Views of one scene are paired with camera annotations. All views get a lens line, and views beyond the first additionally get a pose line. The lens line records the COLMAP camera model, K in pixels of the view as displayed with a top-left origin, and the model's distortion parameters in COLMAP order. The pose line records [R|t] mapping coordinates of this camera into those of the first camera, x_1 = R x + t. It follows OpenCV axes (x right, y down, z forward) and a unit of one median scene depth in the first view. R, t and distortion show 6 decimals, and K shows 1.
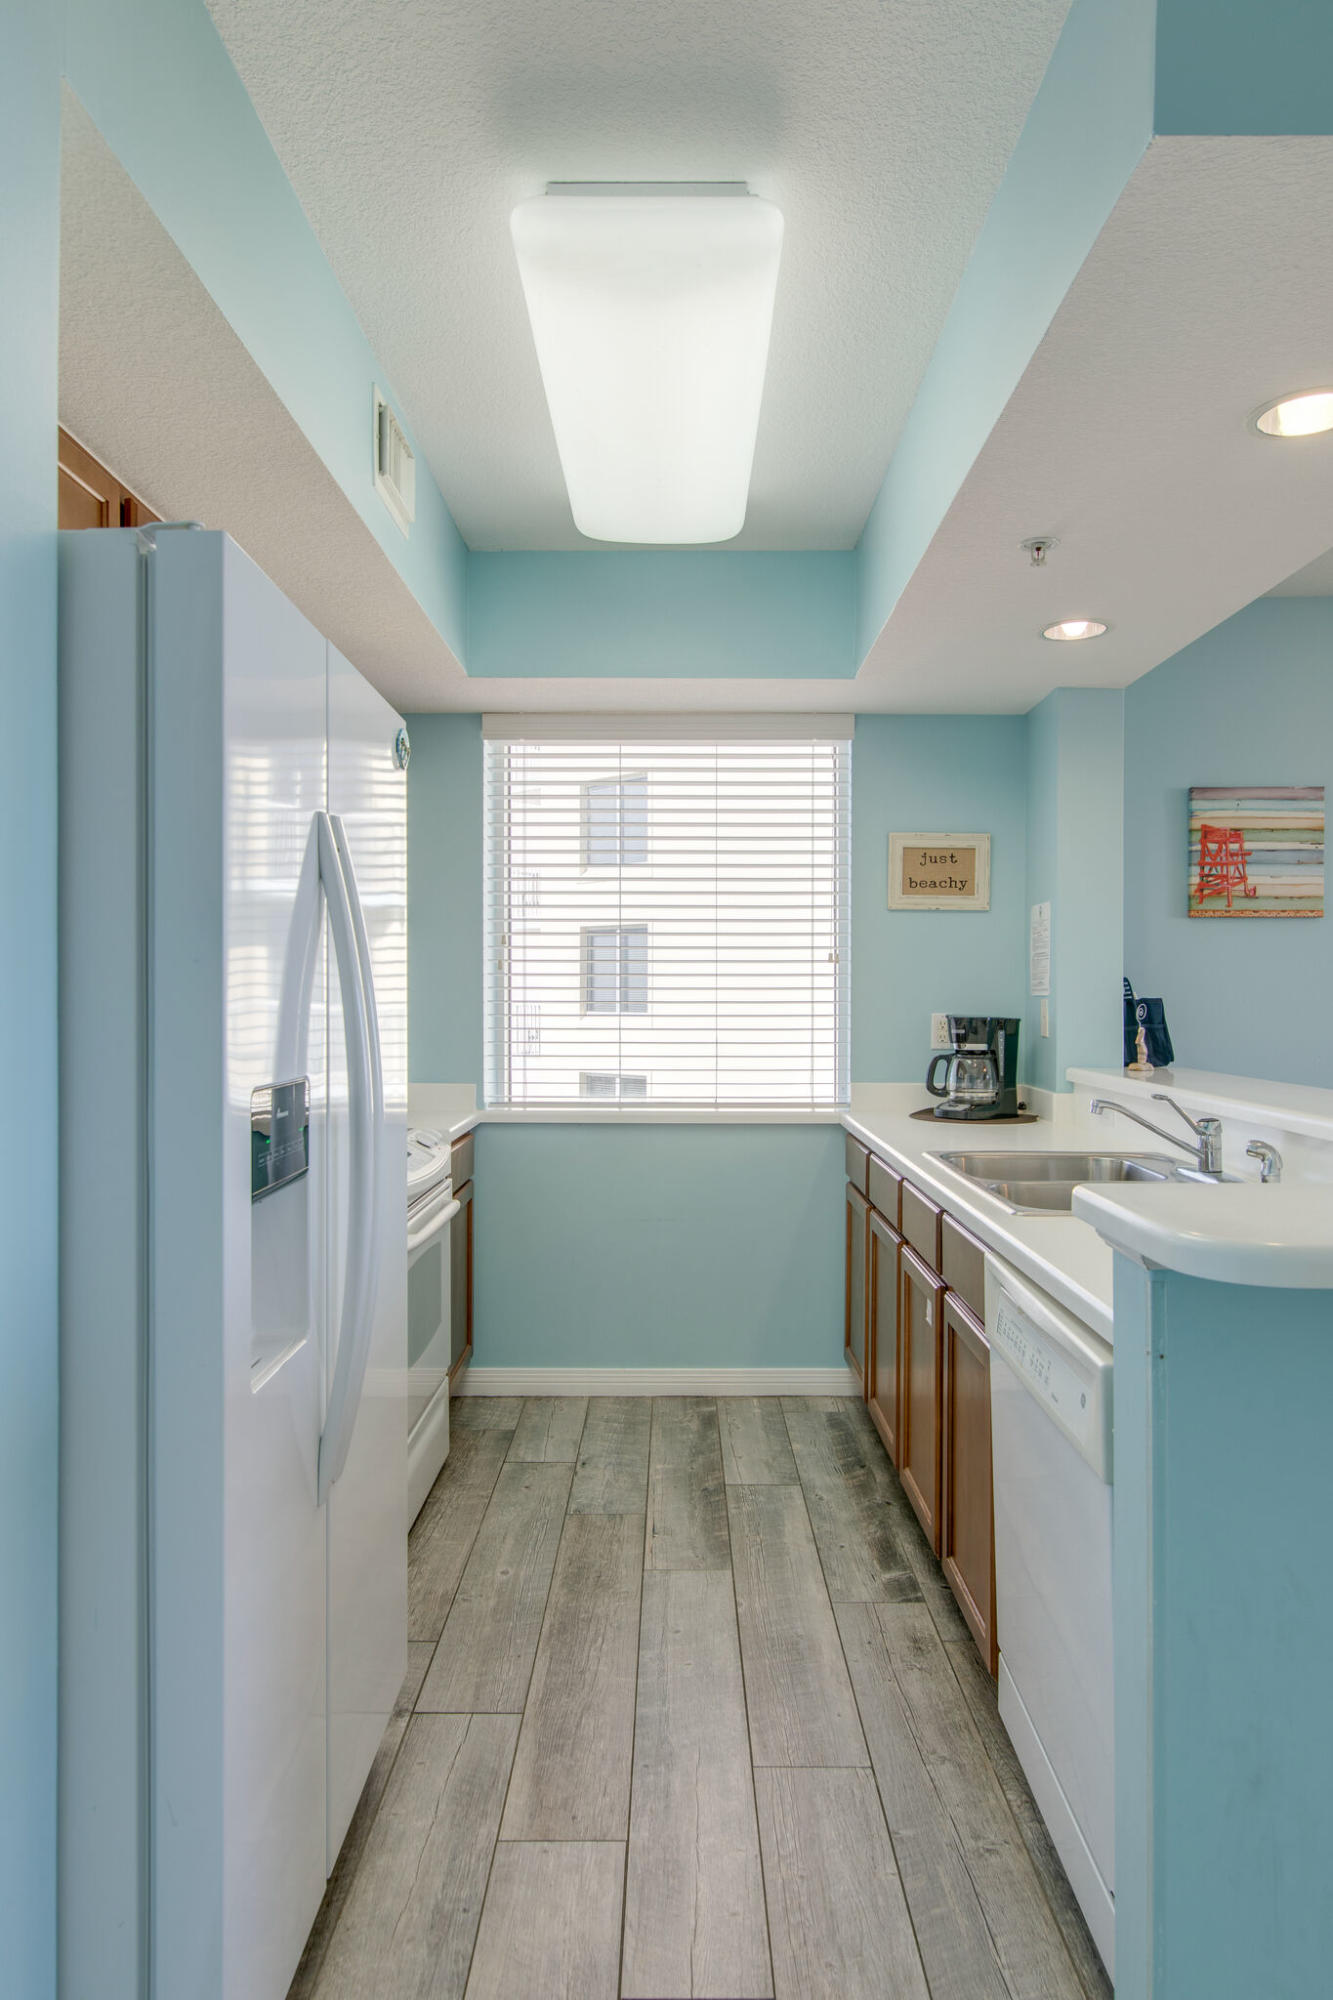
lens RADIAL K [[1257.1, 0, 685.4], [0, 1257.1, 999.5], [0, 0, 1]] dist [-0.001272, 0.004557]
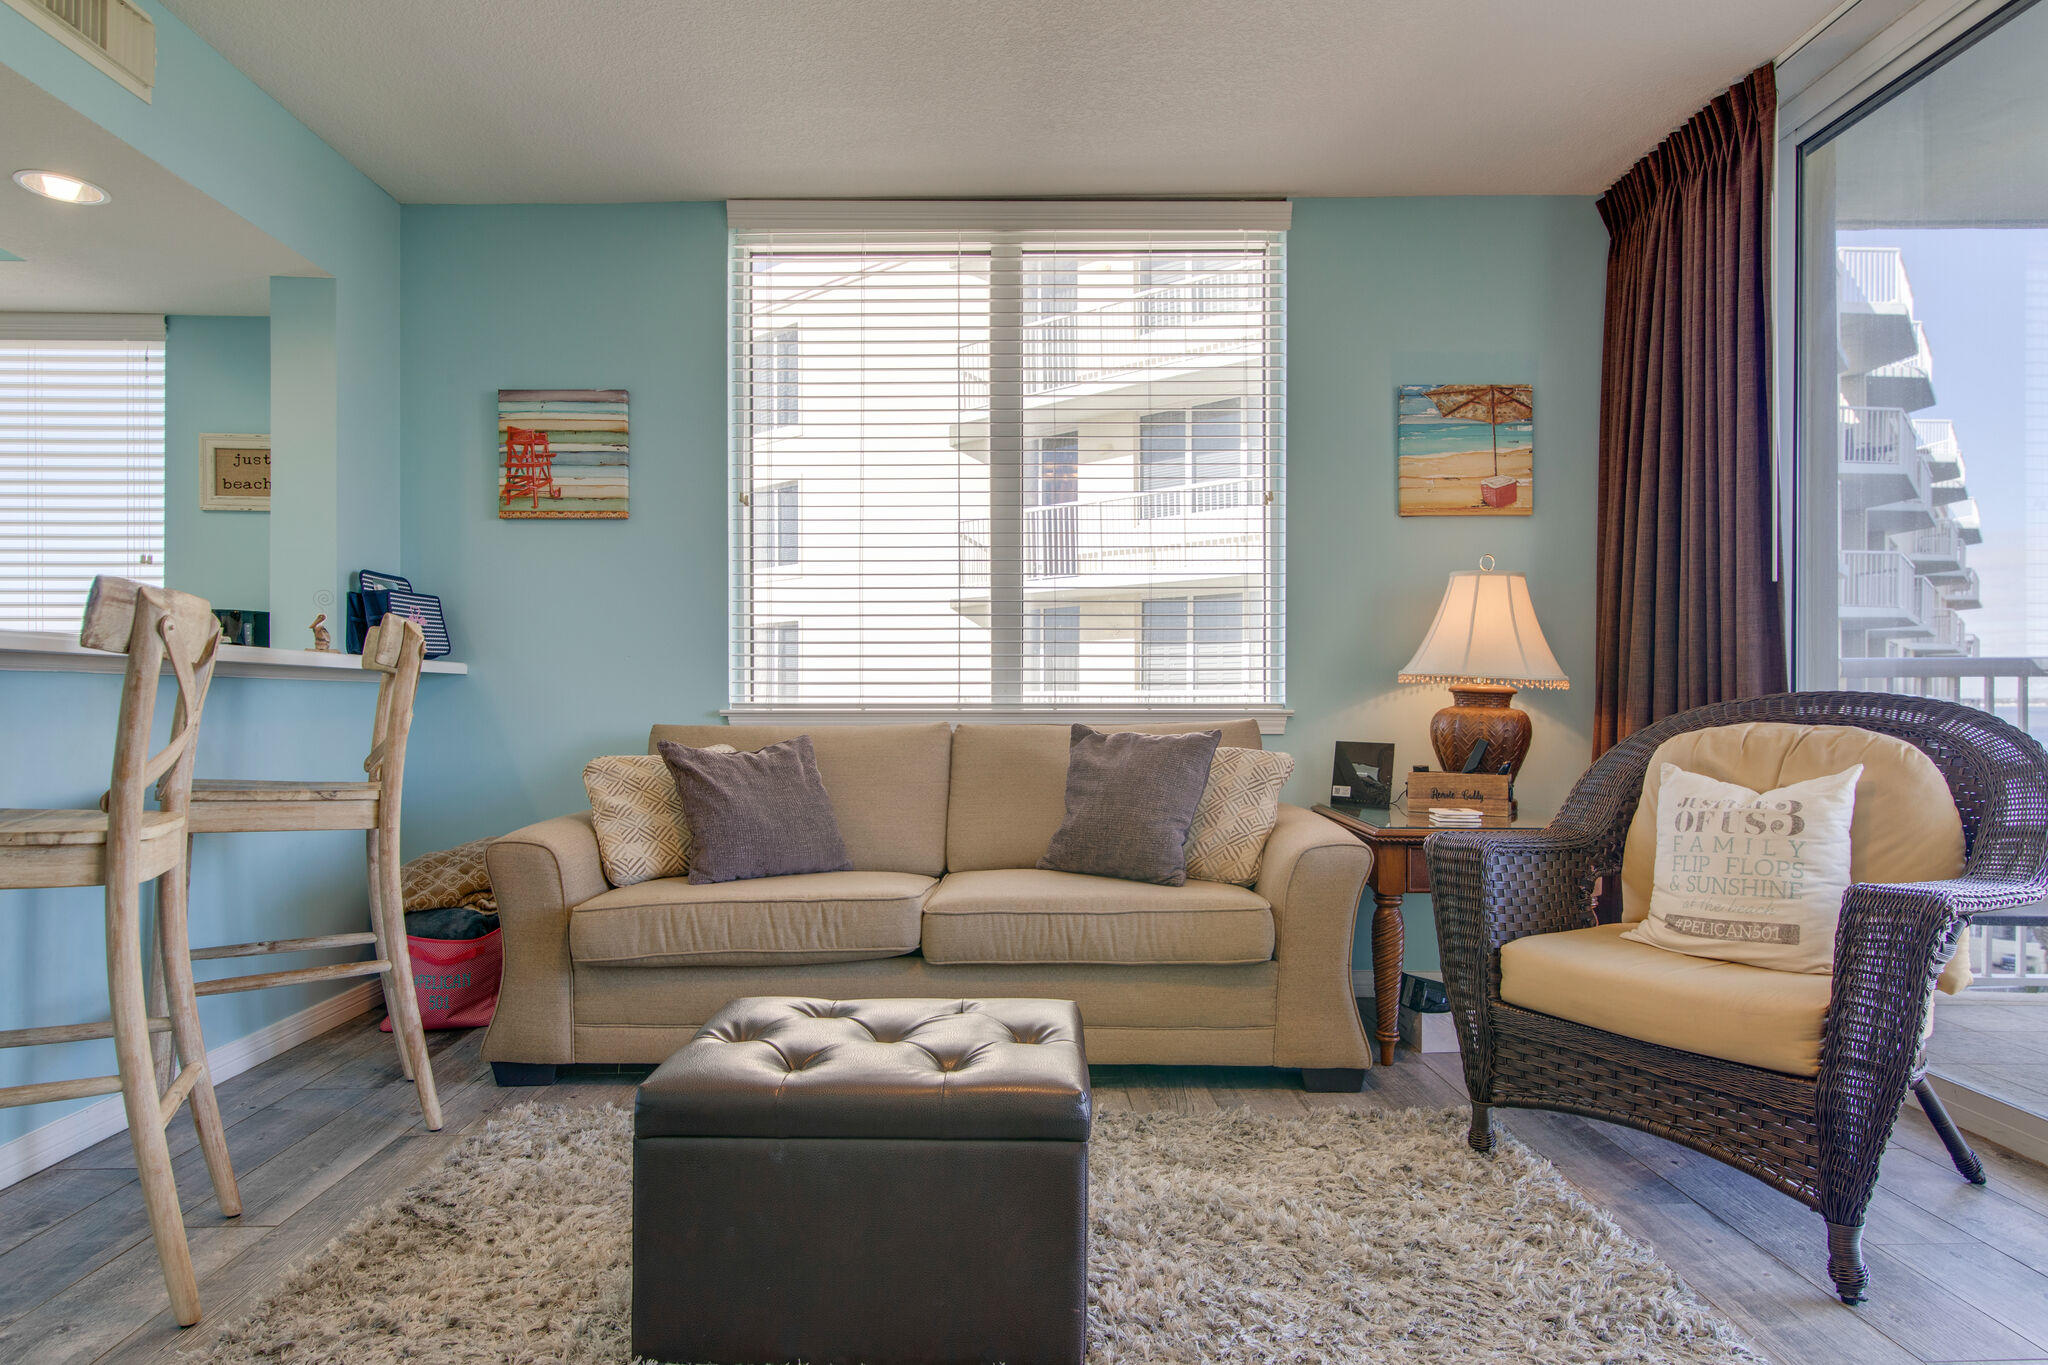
lens RADIAL K [[1152.5, 0, 1026.3], [0, 1152.5, 708.2], [0, 0, 1]] dist [-0.001117, -0.001573]
pose [[0.999315, -0.001829, 0.036963, 0.794472], [0.001771, 0.999997, 0.001614, 0.087061], [-0.036966, -0.001548, 0.999315, 0.056773]]
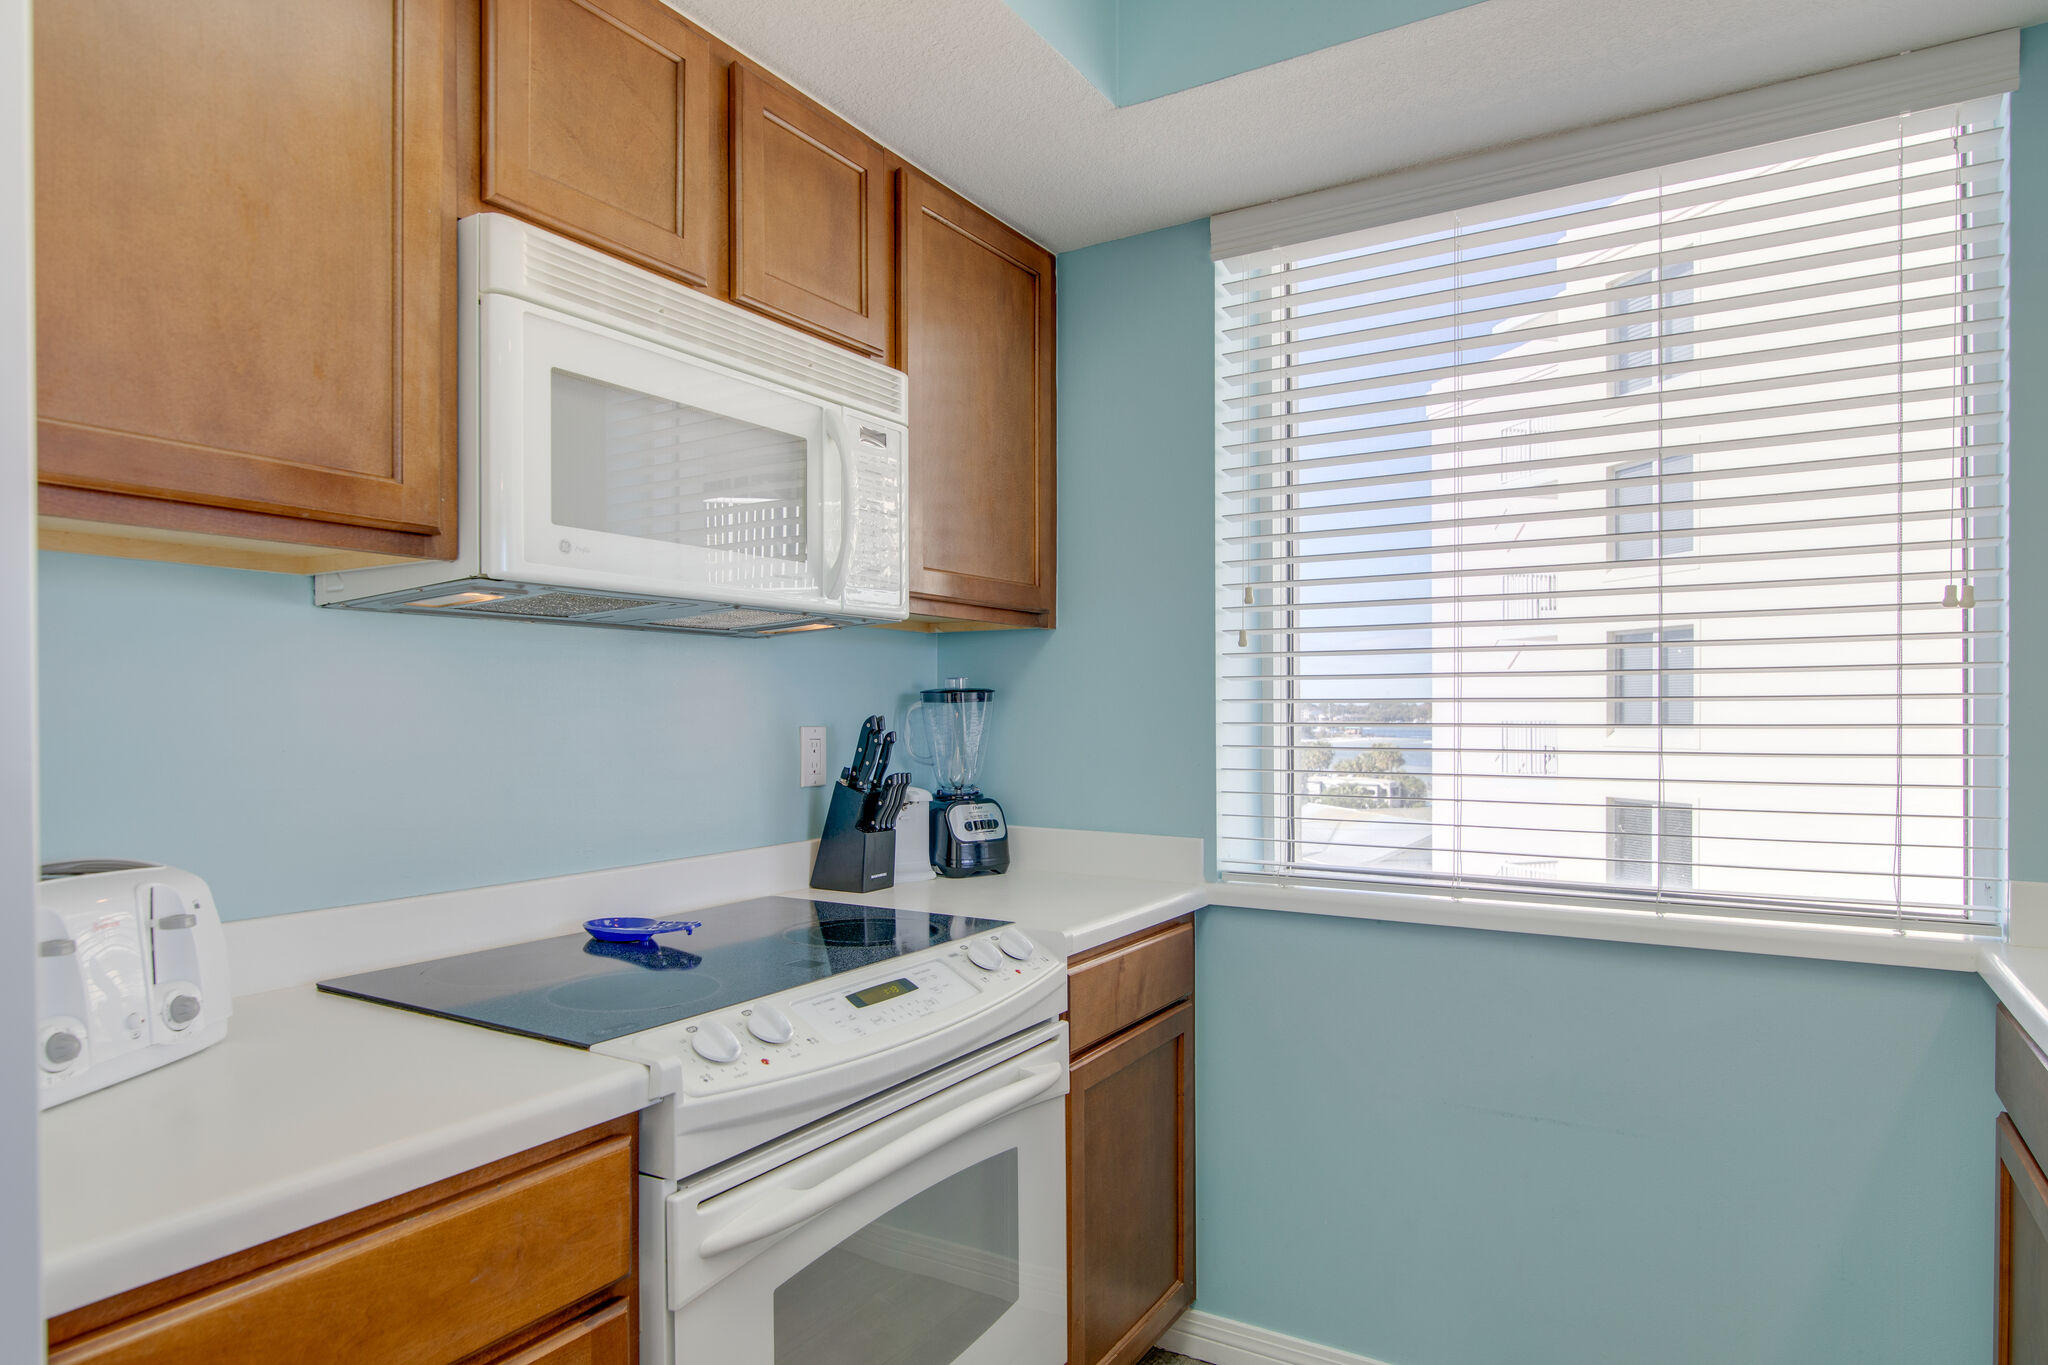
lens RADIAL K [[1182.4, 0, 1010.4], [0, 1182.4, 723.2], [0, 0, 1]] dist [0.008163, -0.008197]
pose [[0.856246, 0.000631, -0.516568, 0.047687], [0.001658, 0.999991, 0.003969, 0.009822], [0.516566, -0.004255, 0.856237, 0.475607]]
